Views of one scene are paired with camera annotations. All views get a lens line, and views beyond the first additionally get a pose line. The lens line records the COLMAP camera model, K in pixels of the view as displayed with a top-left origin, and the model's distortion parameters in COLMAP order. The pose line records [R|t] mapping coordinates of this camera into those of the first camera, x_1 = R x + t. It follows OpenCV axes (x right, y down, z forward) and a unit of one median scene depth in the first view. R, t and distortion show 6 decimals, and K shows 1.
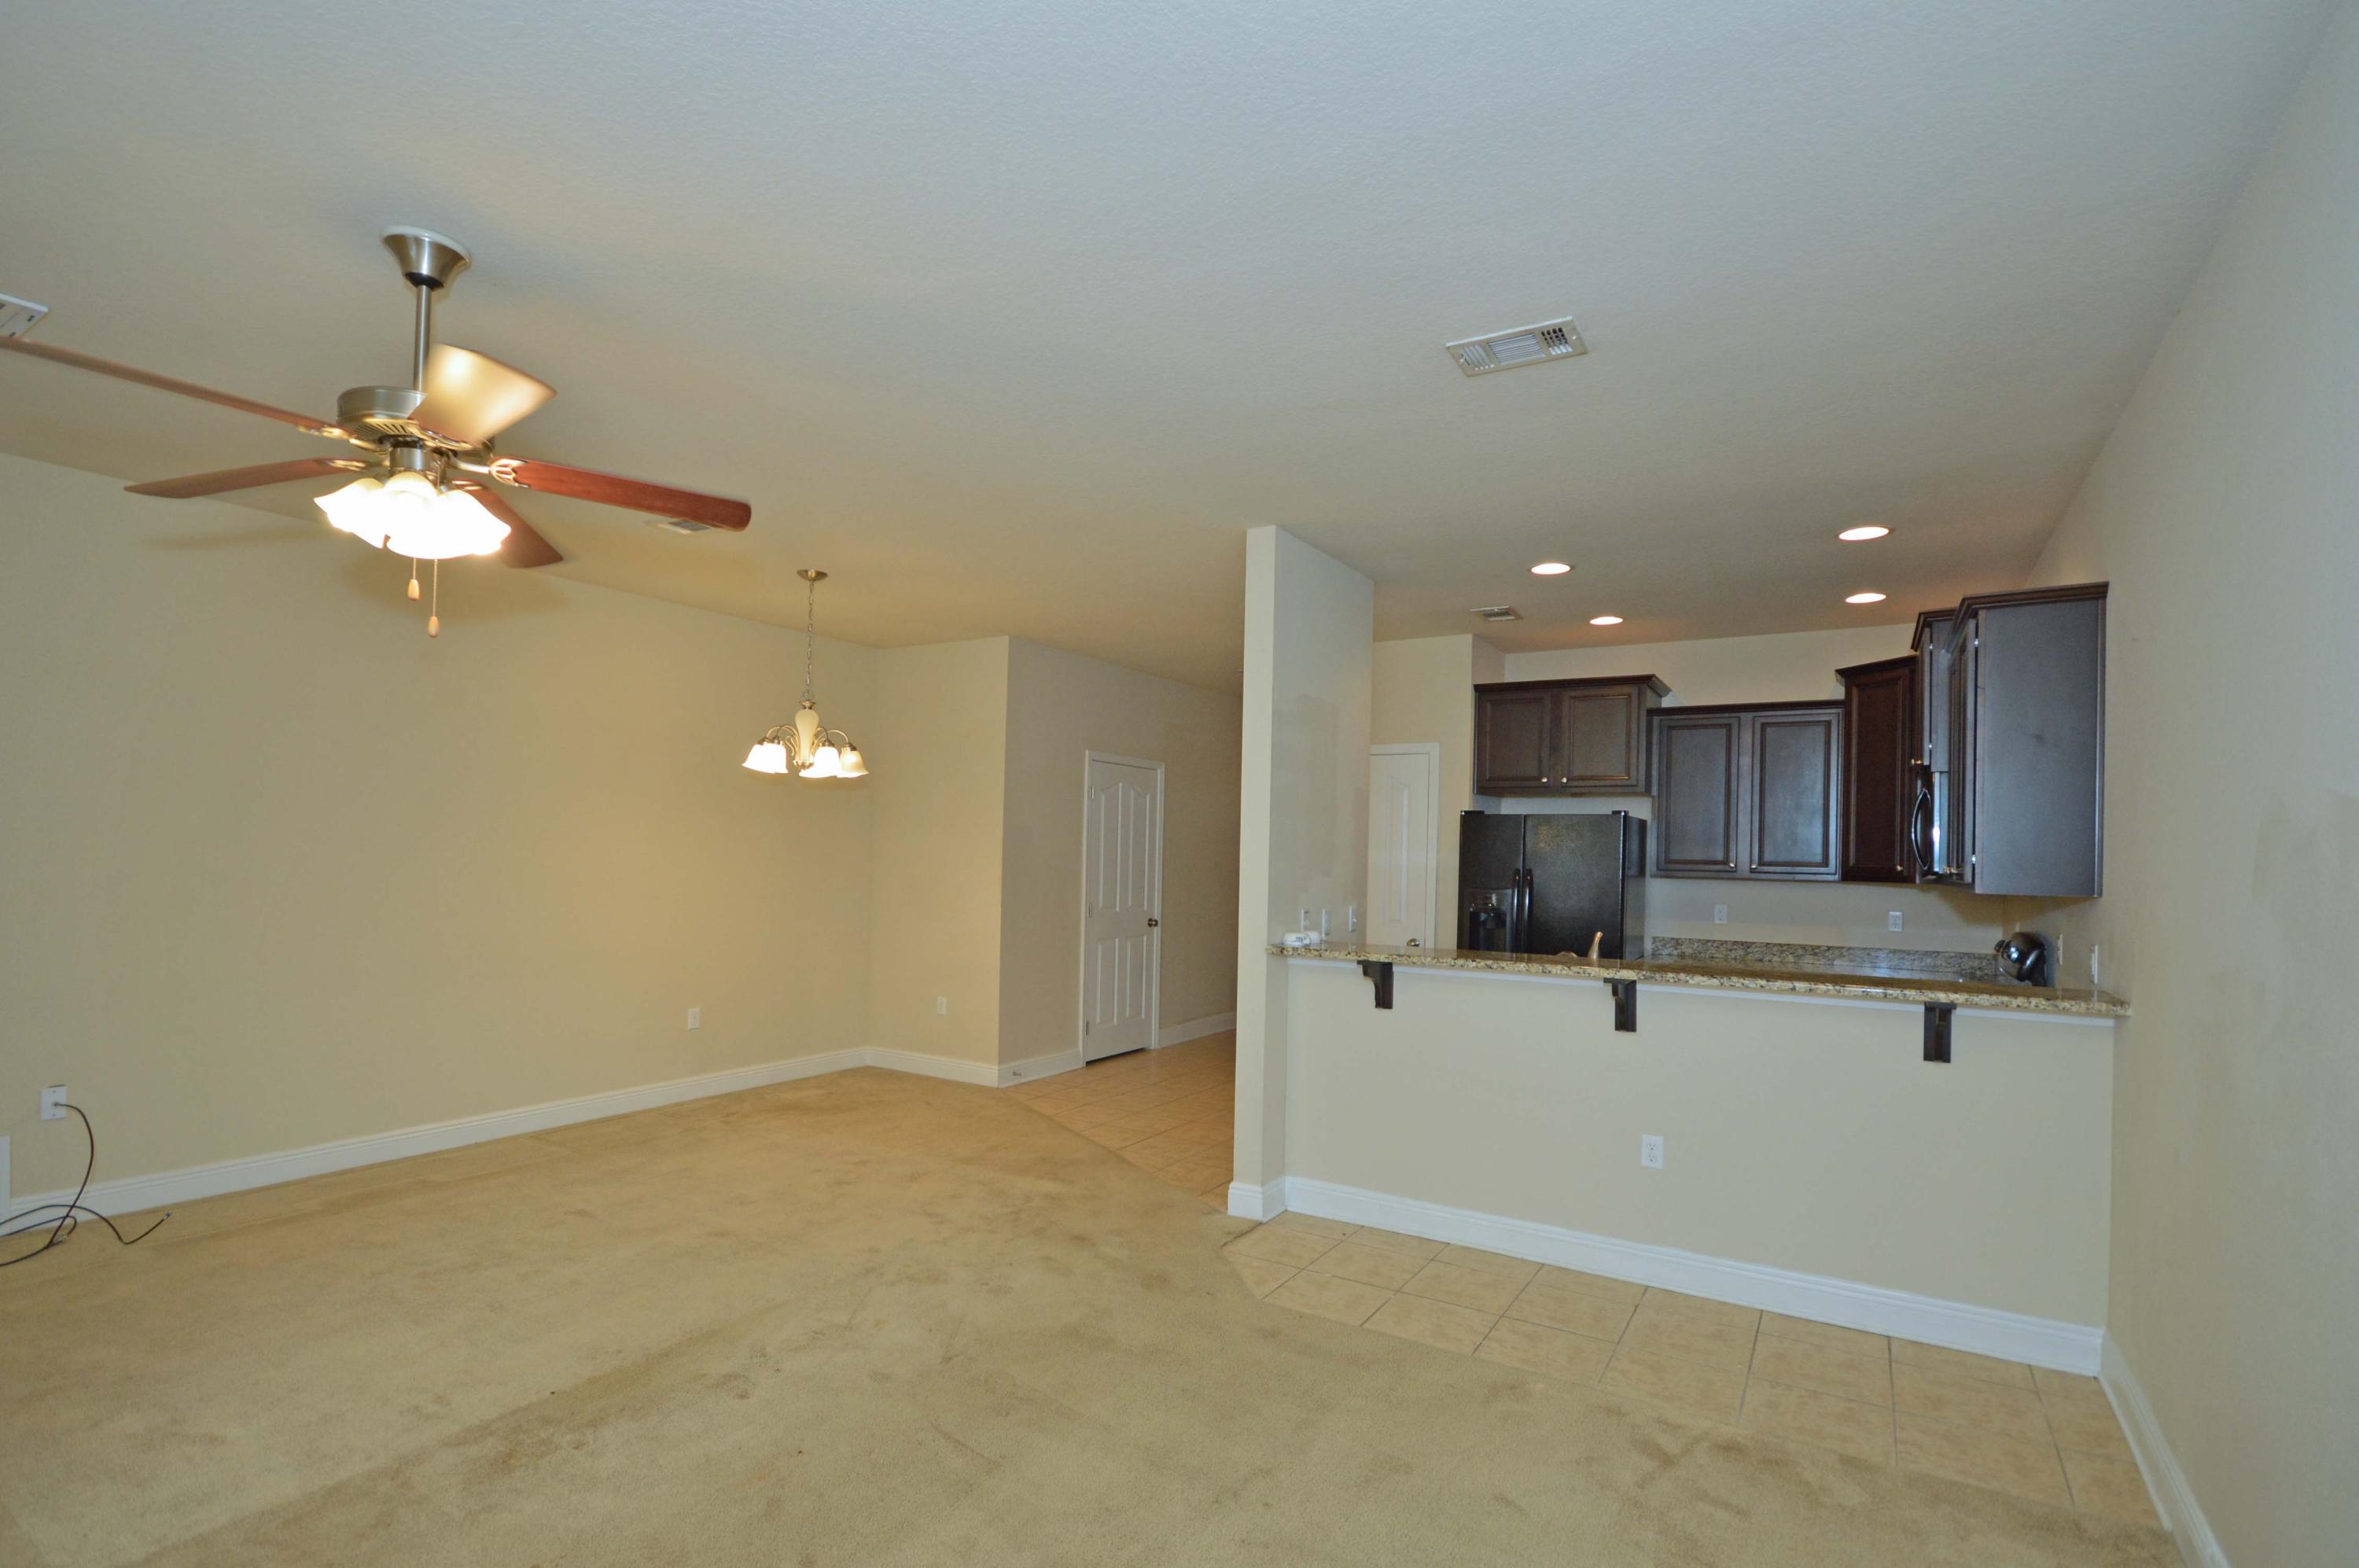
lens RADIAL K [[1071.1, 0, 1206.0], [0, 1071.1, 833.6], [0, 0, 1]] dist [-0.000888, -0.001311]
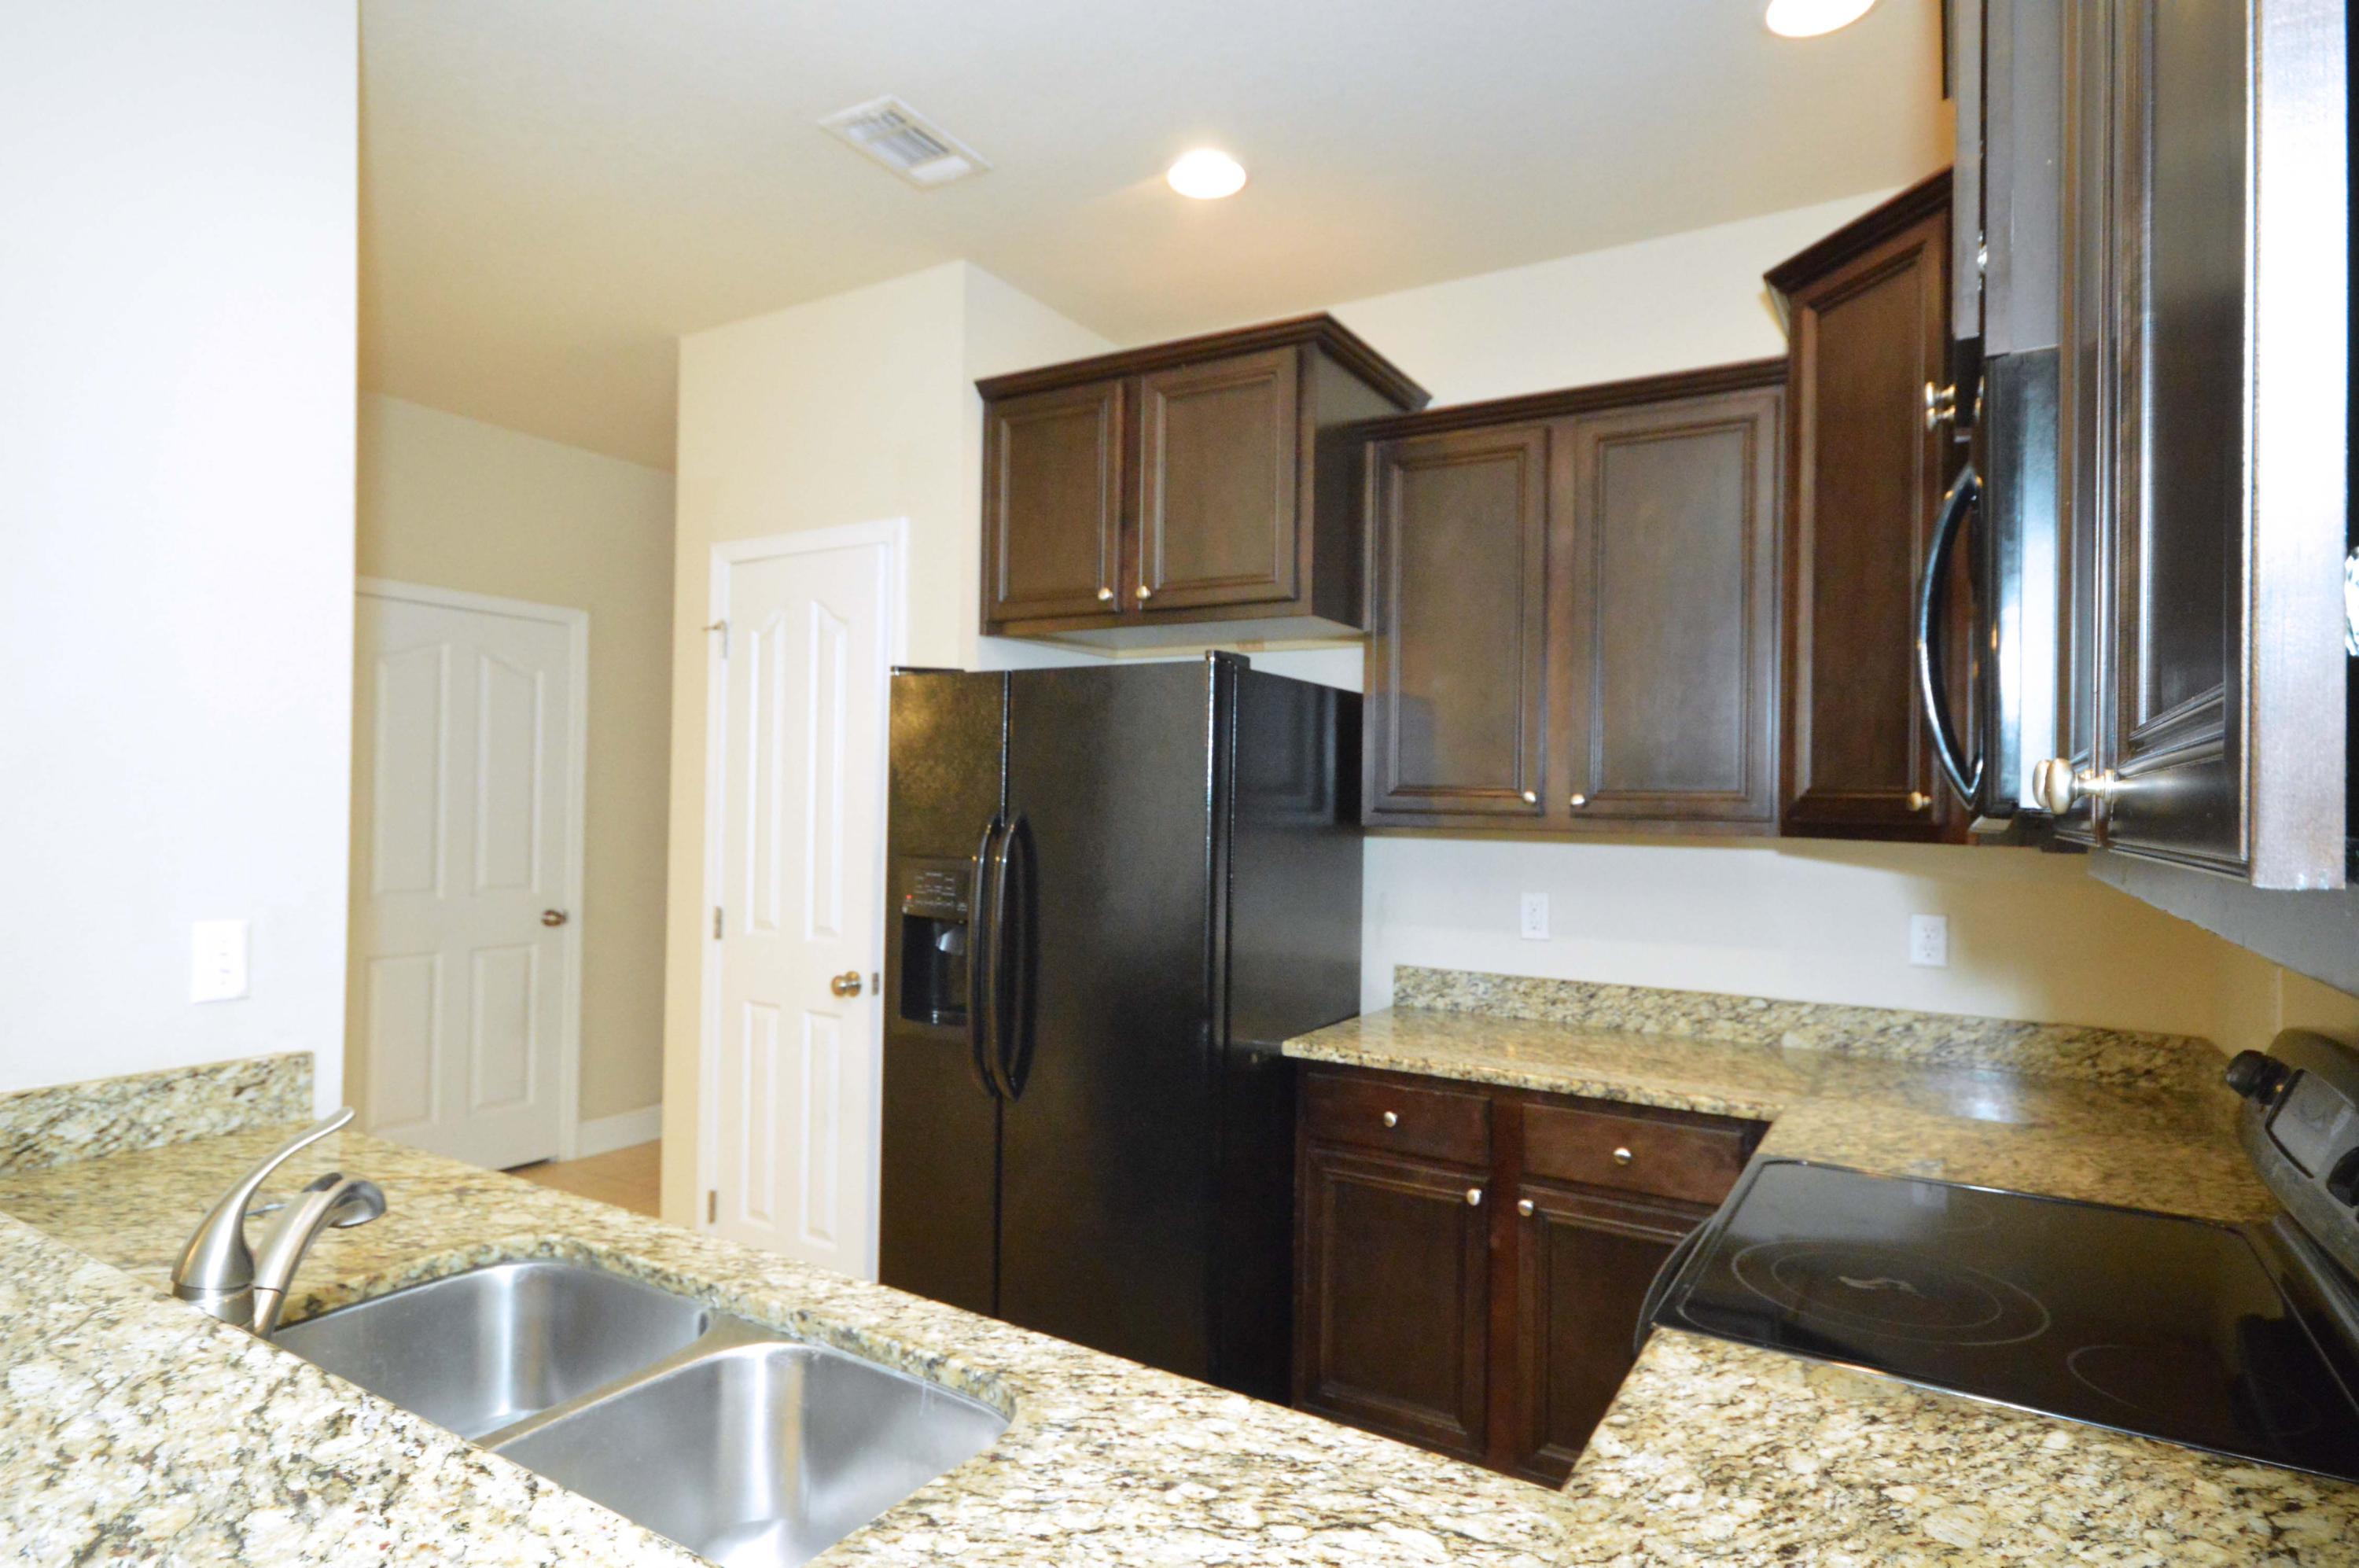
lens RADIAL K [[1306.4, 0, 1216.4], [0, 1306.4, 765.5], [0, 0, 1]] dist [-0.003225, 0.001598]
pose [[0.999364, 0.001199, 0.035629, 0.396762], [-0.000831, 0.999946, -0.010334, 0.024973], [-0.035639, 0.010298, 0.999312, 0.574551]]
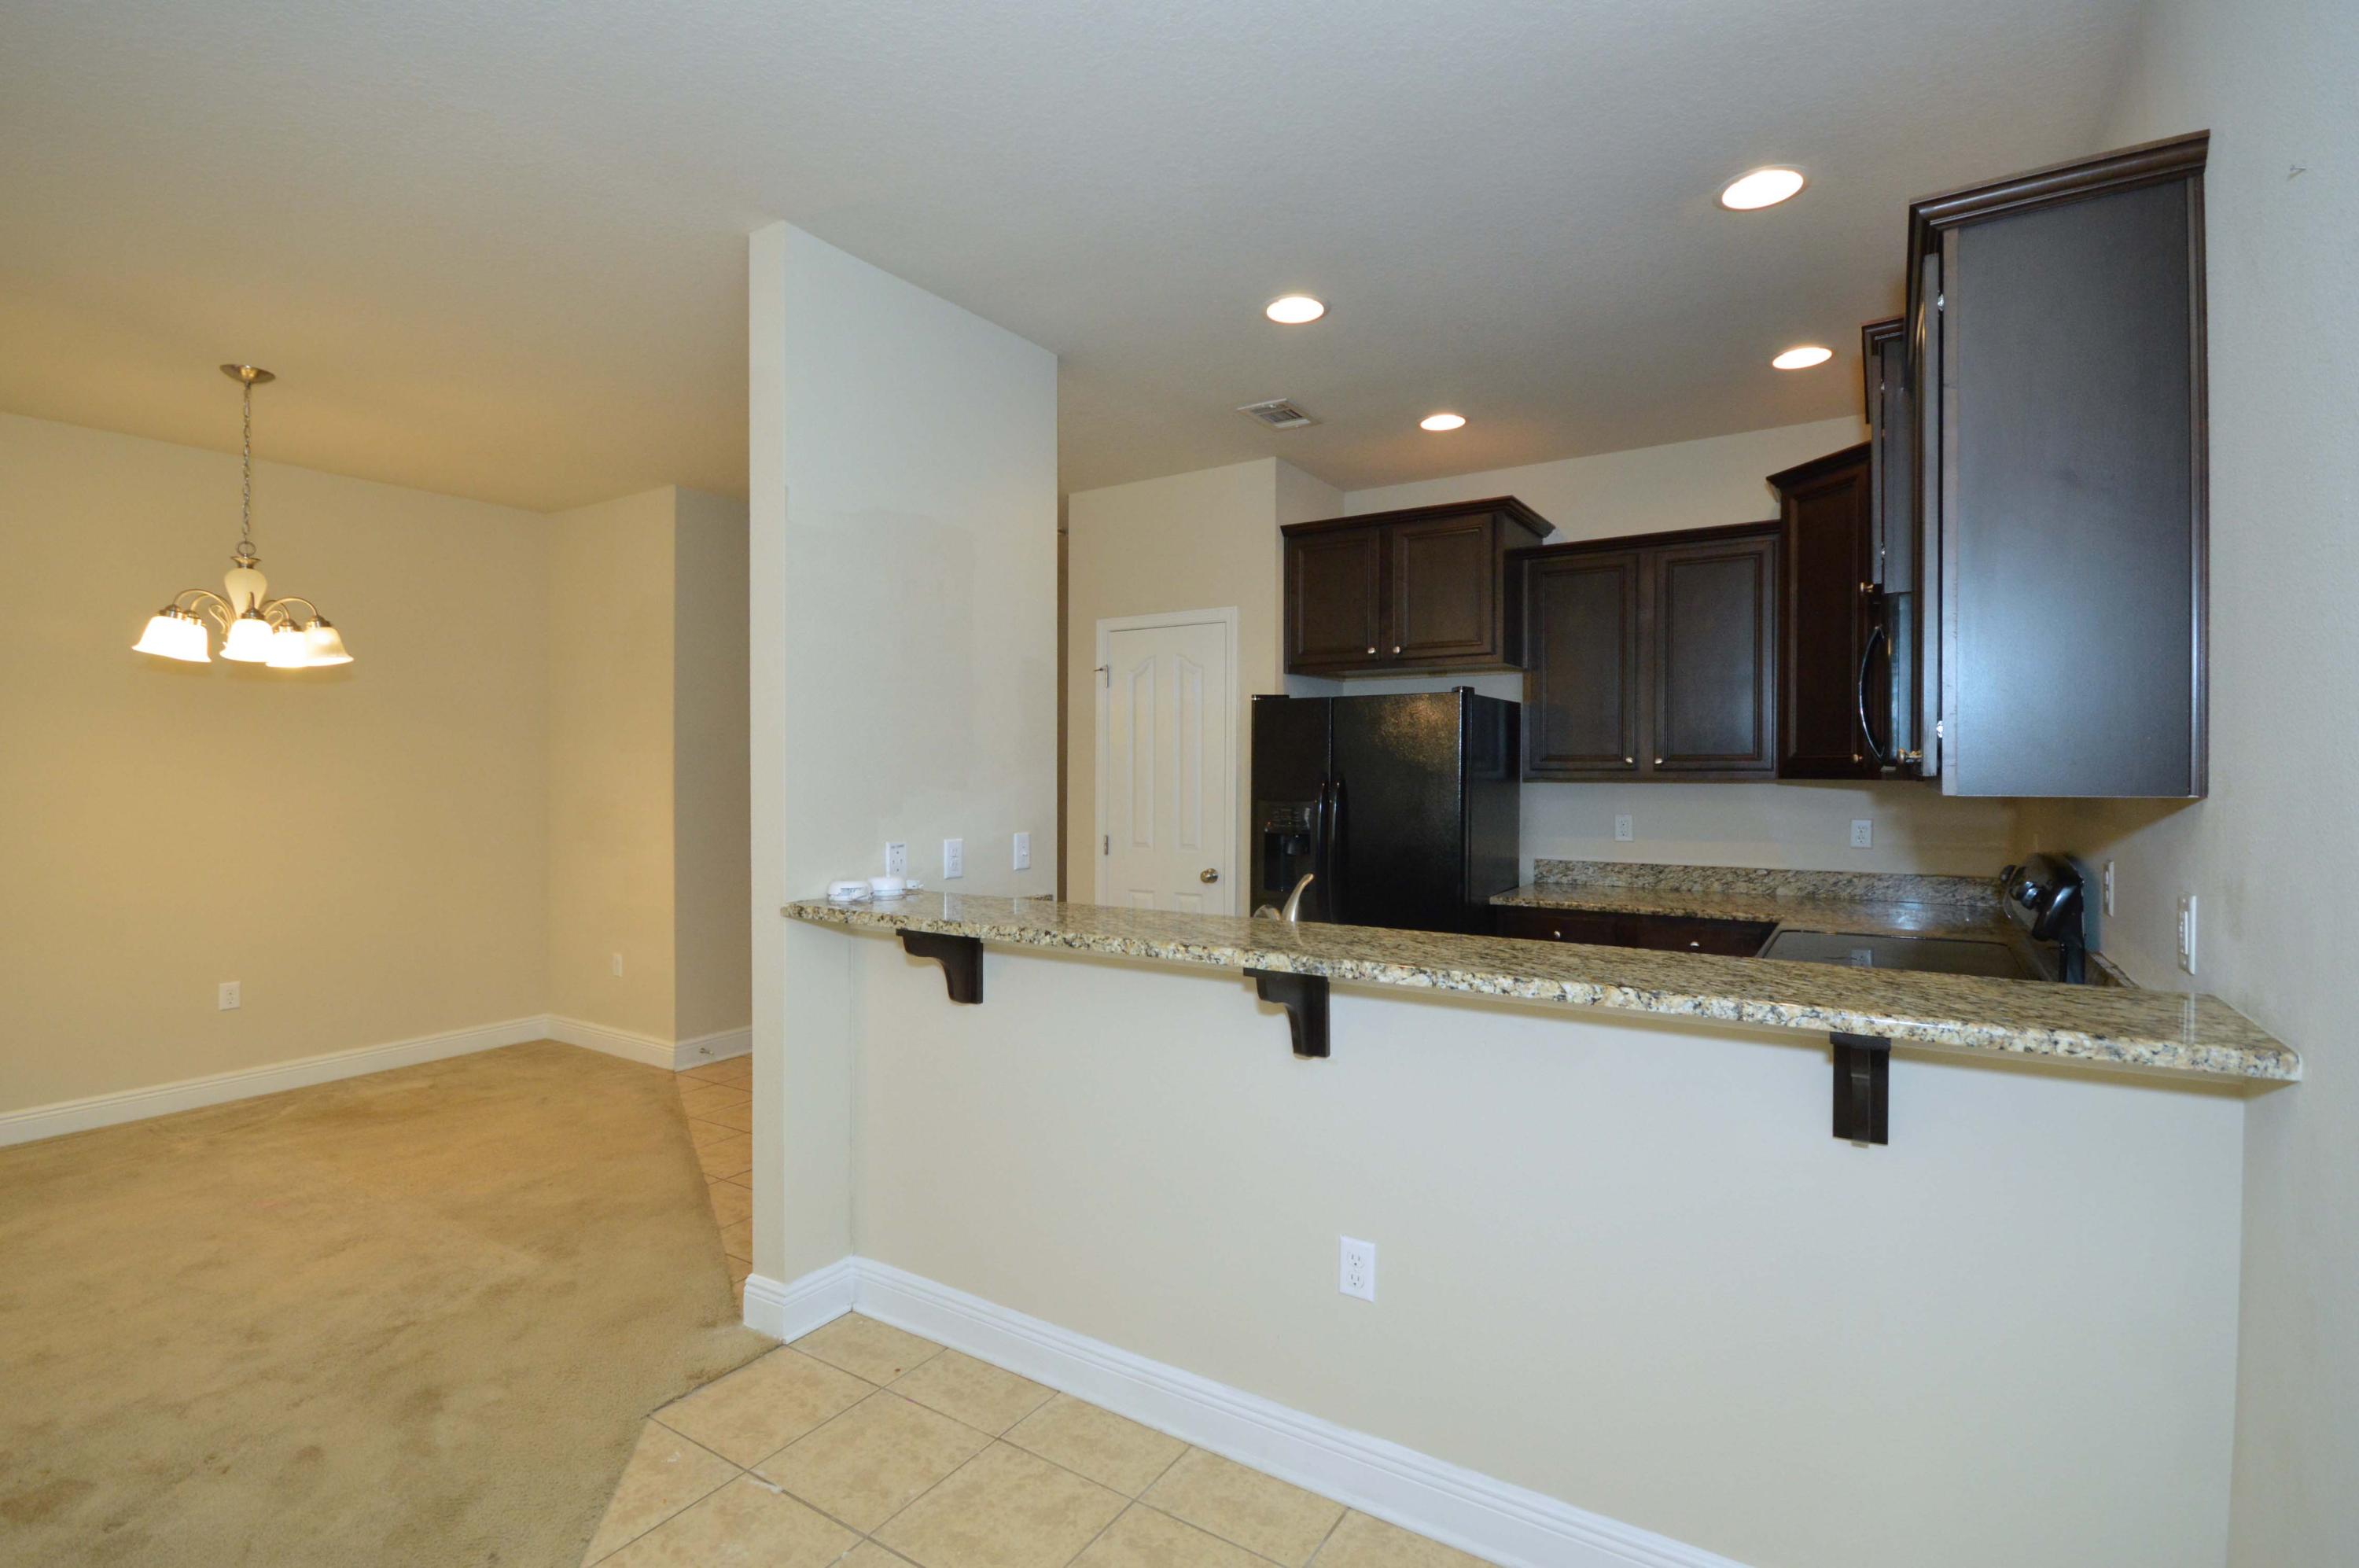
lens RADIAL K [[1056.7, 0, 1164.2], [0, 1056.7, 772.5], [0, 0, 1]] dist [-0.005518, -0.000813]
pose [[0.998523, -0.023419, -0.049034, 0.238564], [0.024545, 0.999445, 0.022504, 0.015577], [0.048480, -0.023674, 0.998544, 0.307995]]
